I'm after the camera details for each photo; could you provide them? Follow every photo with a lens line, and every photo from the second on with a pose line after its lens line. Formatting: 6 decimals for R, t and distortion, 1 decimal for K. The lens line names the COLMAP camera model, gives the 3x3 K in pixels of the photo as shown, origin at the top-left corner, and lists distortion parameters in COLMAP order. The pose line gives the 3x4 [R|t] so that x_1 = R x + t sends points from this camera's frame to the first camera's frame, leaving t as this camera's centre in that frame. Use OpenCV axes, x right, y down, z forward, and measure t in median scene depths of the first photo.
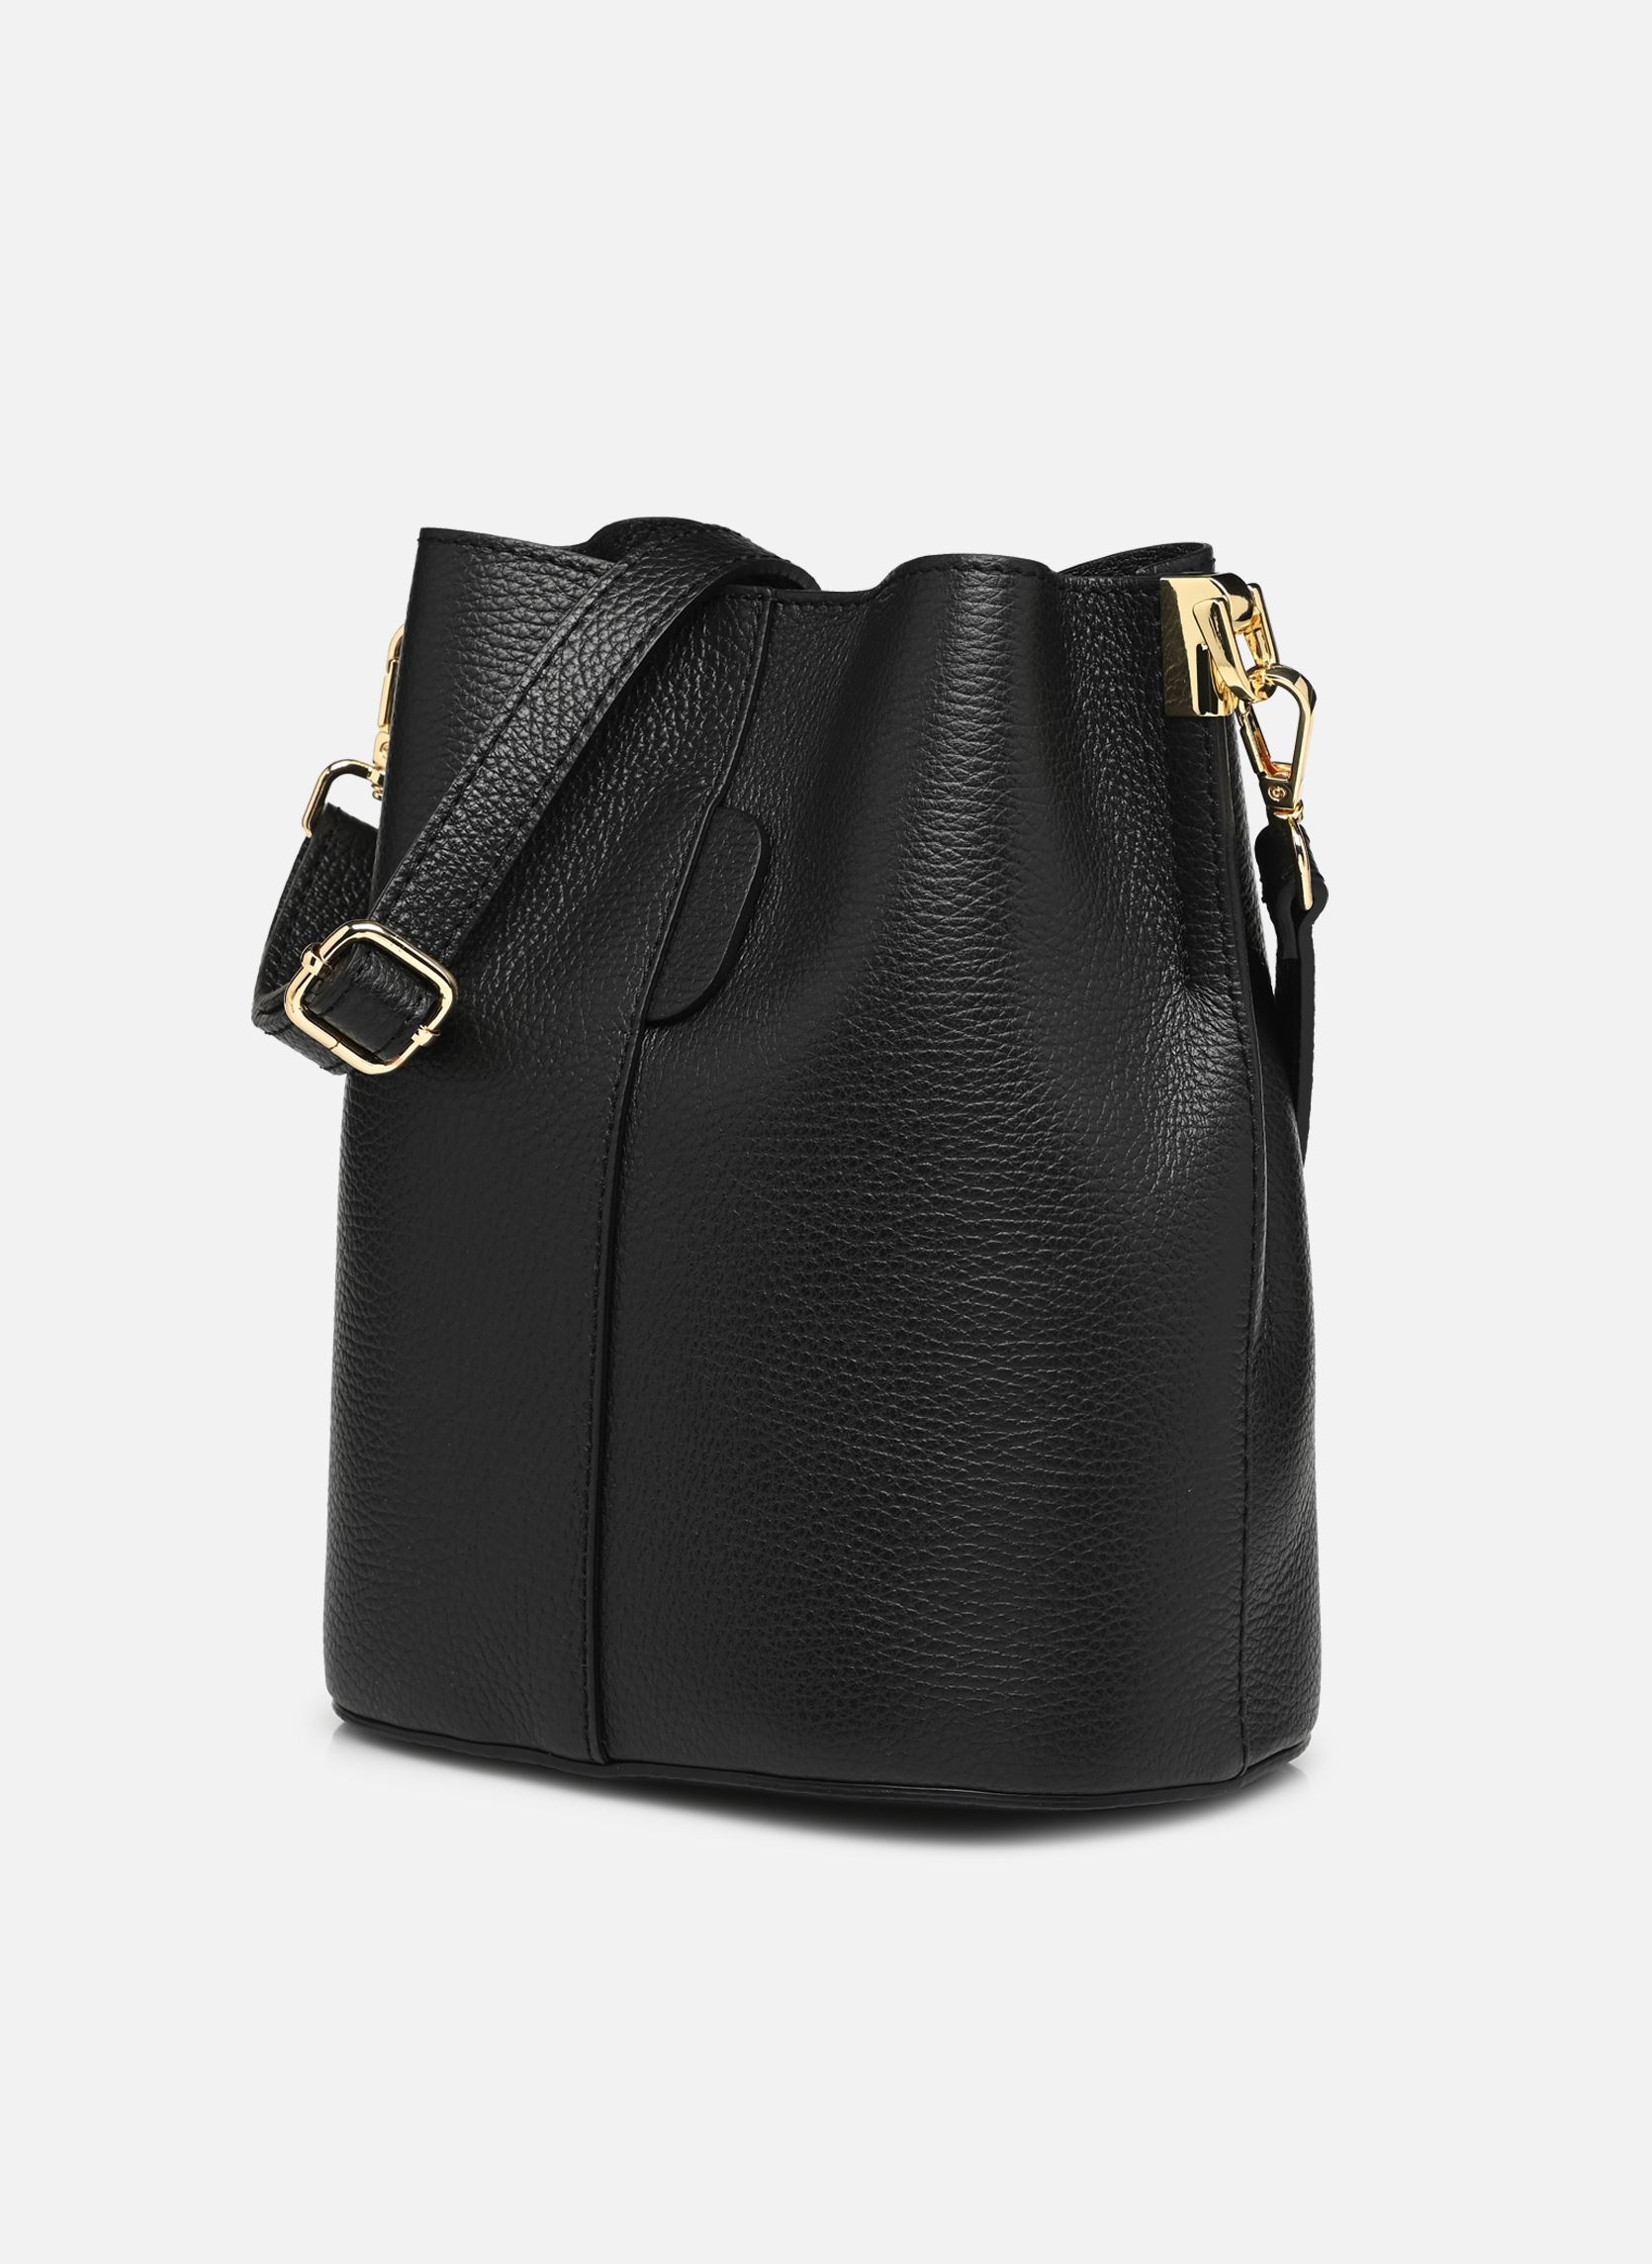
lens RADIAL K [[7265.8, 0, 826.0], [0, 7265.8, 1132.0], [0, 0, 1]] dist [-1.680123, -0.424874]
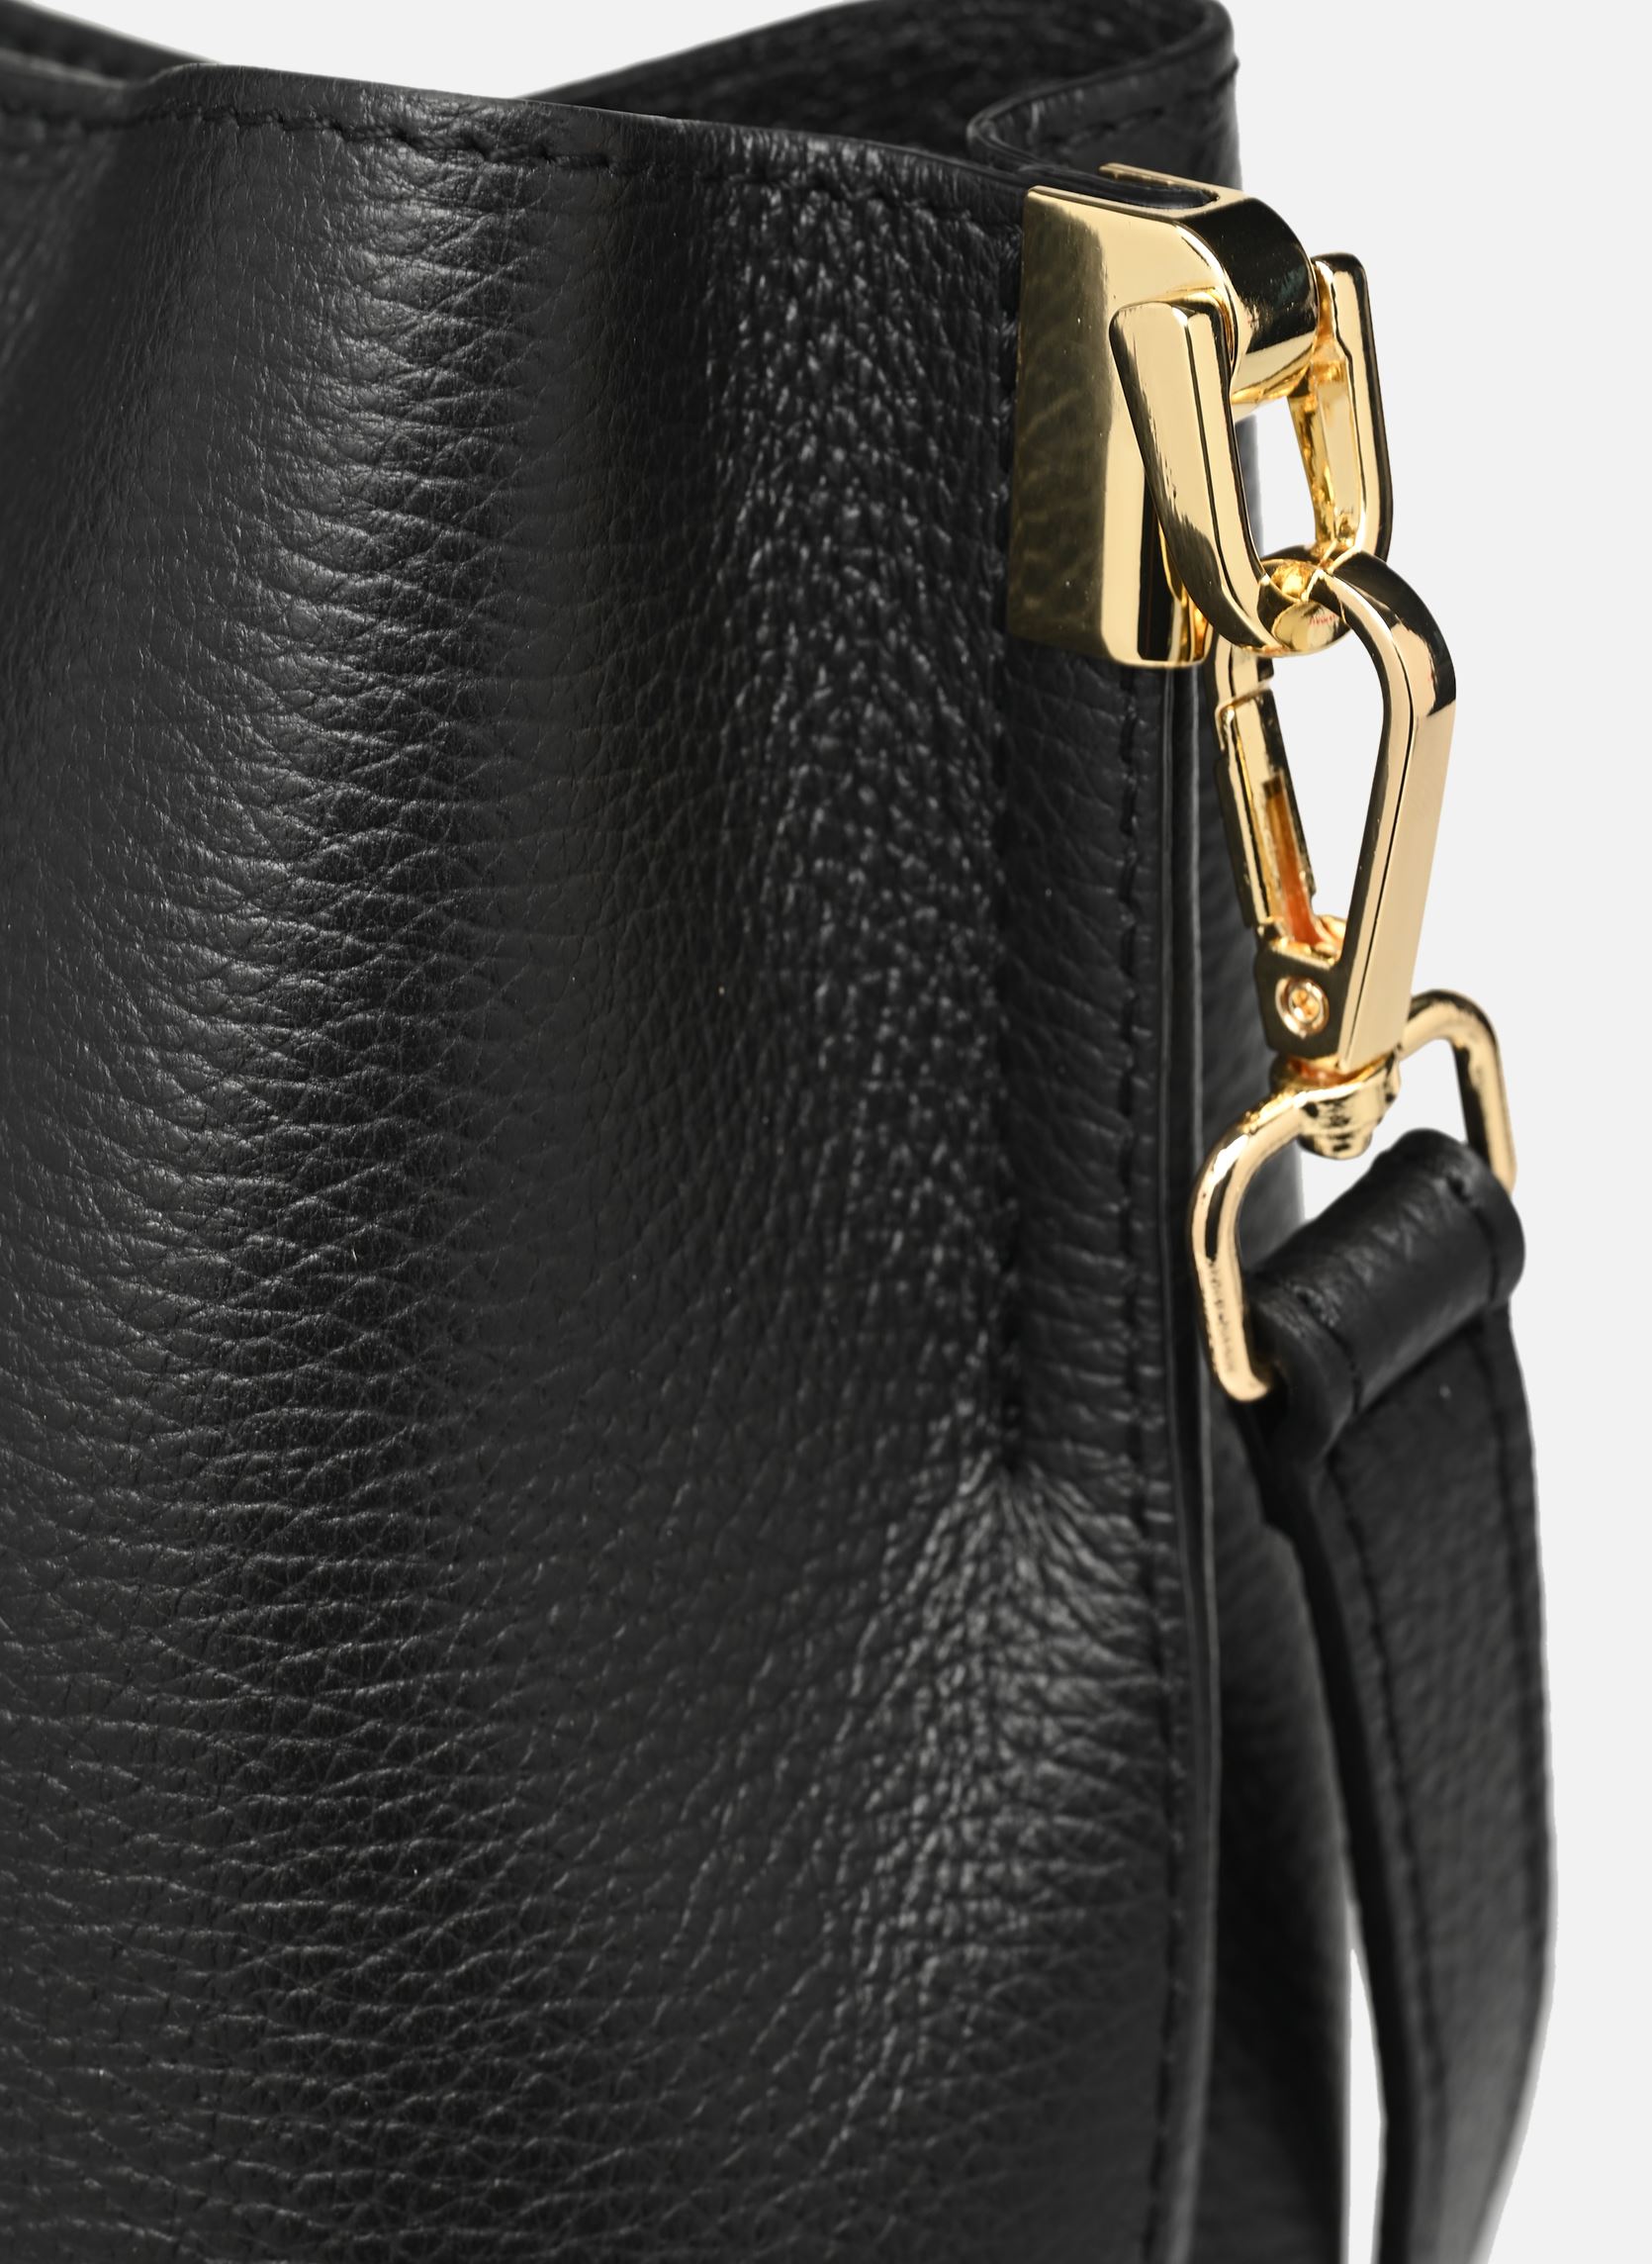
lens RADIAL K [[7307.7, 0, 826.0], [0, 7307.7, 1132.0], [0, 0, 1]] dist [-0.119543, -0.628547]
pose [[0.996798, 0.078868, -0.013174, 0.045860], [-0.075216, 0.980746, 0.180222, -0.093993], [0.027134, -0.178654, 0.983538, 0.695846]]
